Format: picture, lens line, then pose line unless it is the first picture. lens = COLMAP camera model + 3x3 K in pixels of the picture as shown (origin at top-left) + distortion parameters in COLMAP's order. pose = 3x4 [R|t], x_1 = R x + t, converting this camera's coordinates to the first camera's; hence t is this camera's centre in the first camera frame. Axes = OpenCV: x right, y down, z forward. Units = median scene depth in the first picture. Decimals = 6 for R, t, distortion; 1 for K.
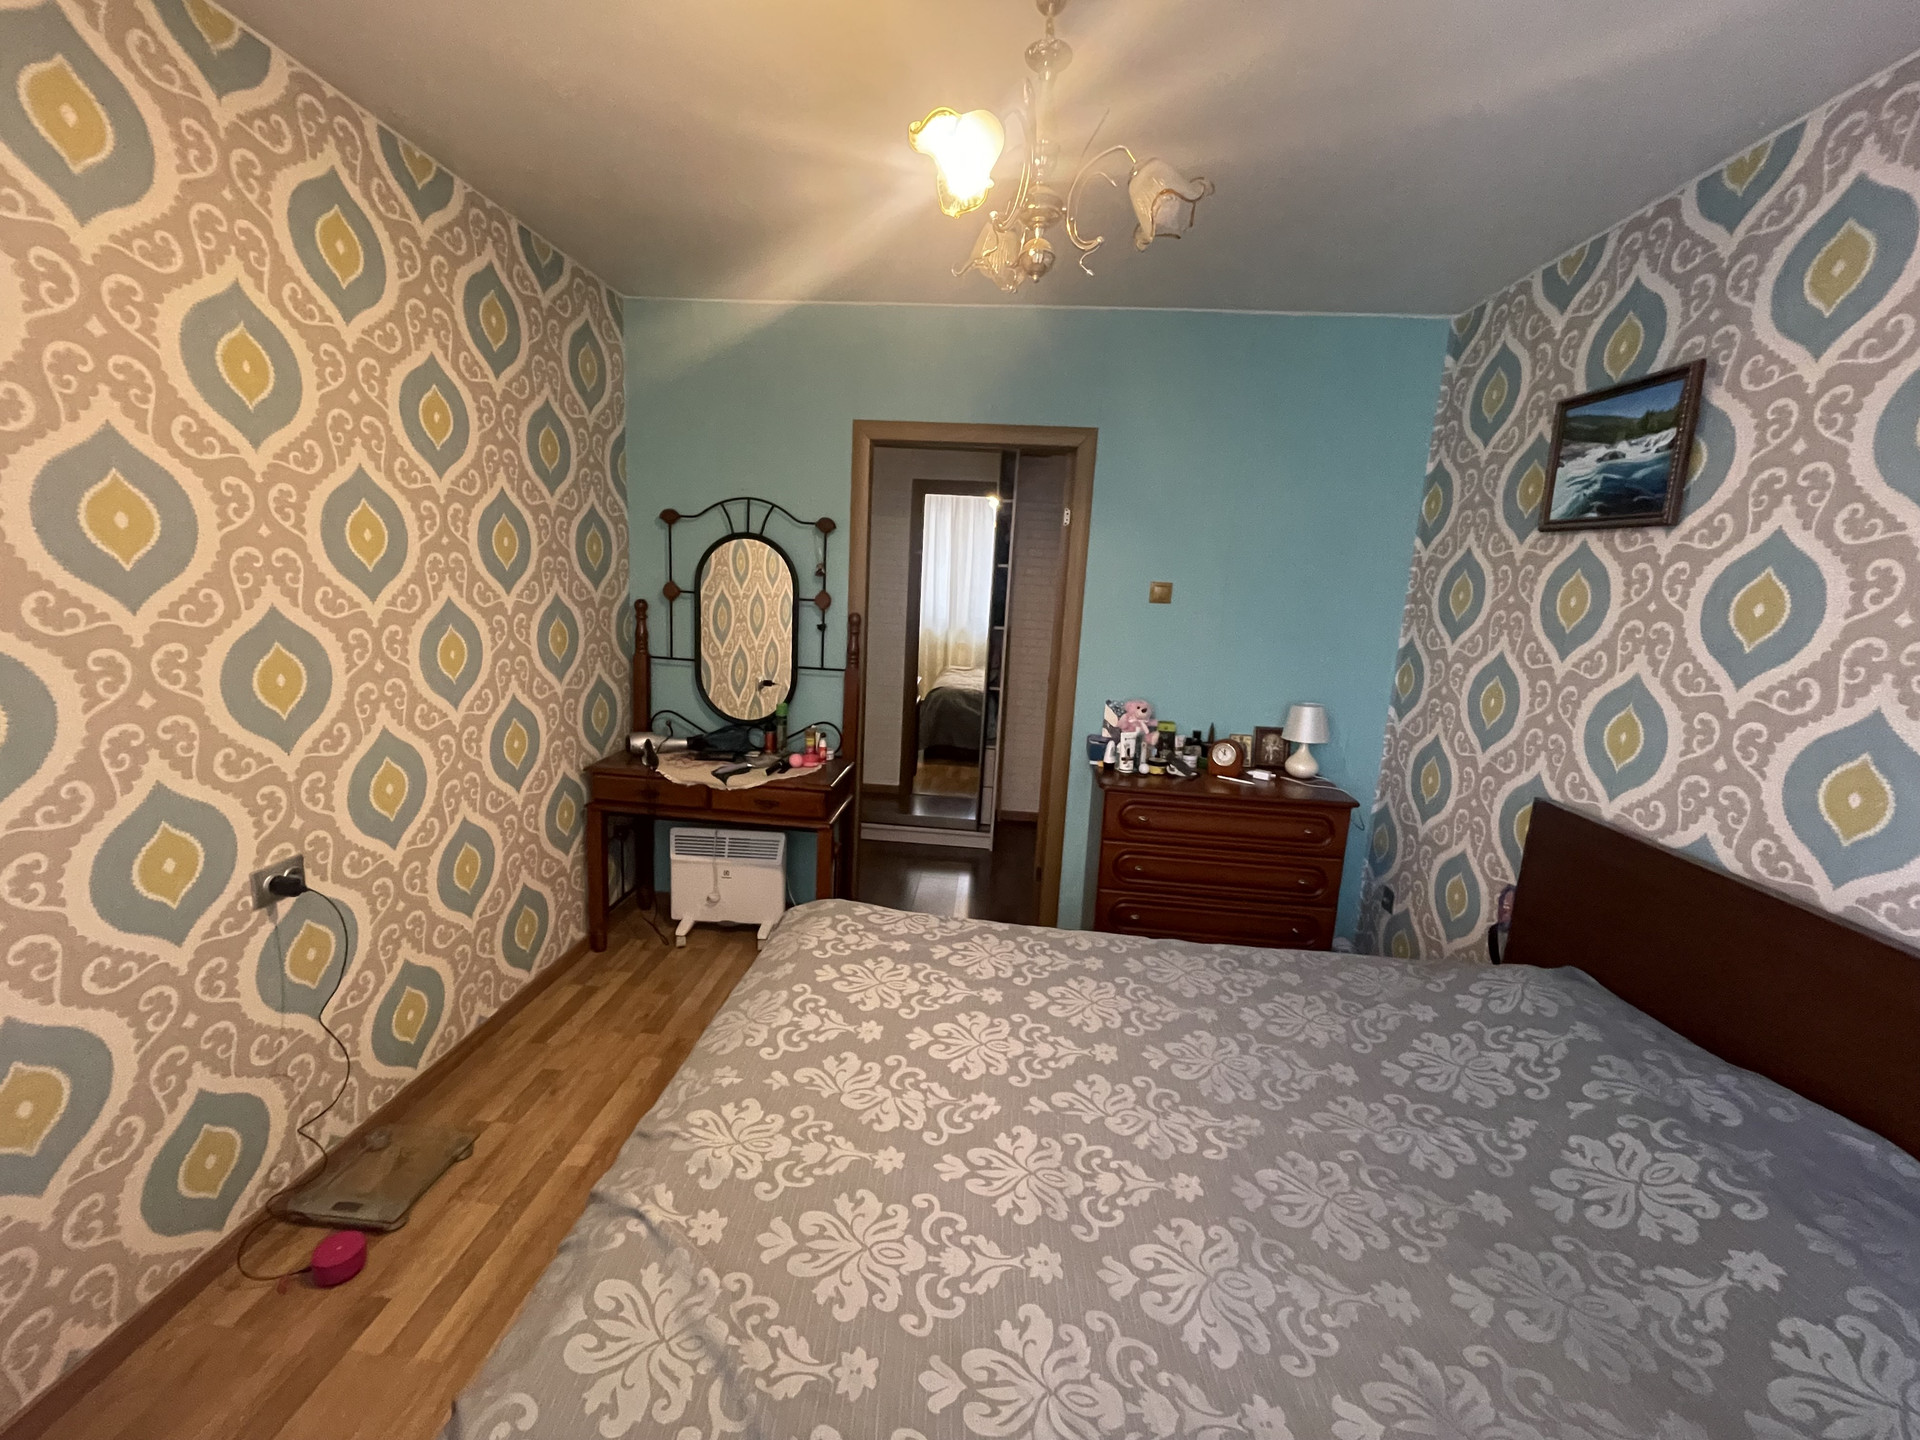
lens RADIAL K [[781.1, 0, 952.3], [0, 781.1, 714.5], [0, 0, 1]] dist [-0.004392, 0.001380]
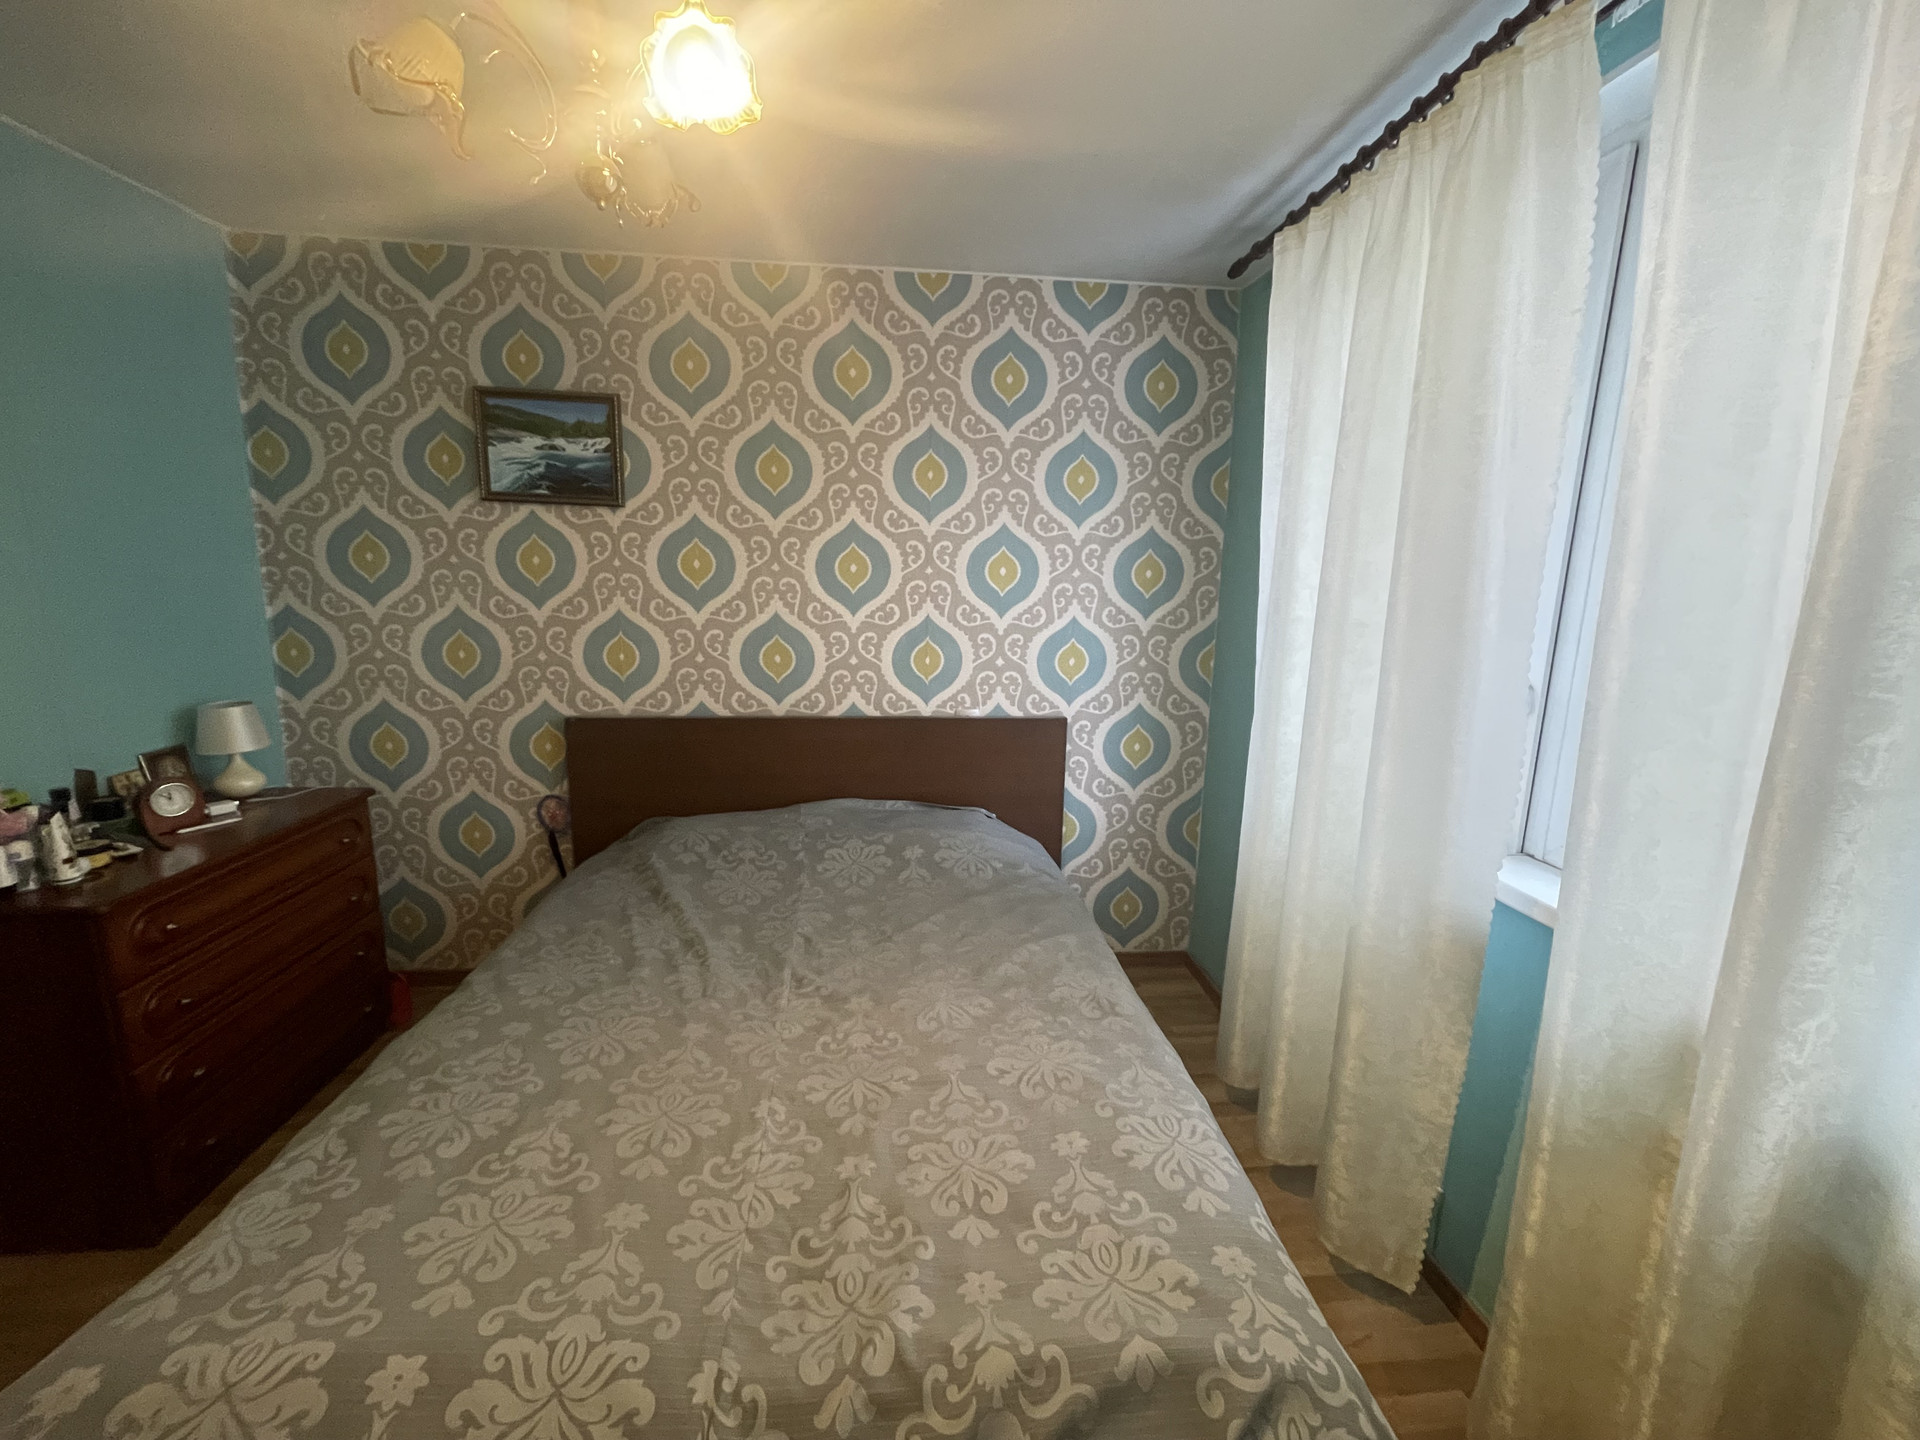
lens RADIAL K [[781.1, 0, 952.2], [0, 781.1, 710.1], [0, 0, 1]] dist [-0.004392, 0.001380]
pose [[-0.168887, -0.230893, 0.958210, -0.596983], [0.146363, 0.955521, 0.256042, -0.145435], [-0.974708, 0.183488, -0.127581, 0.582914]]
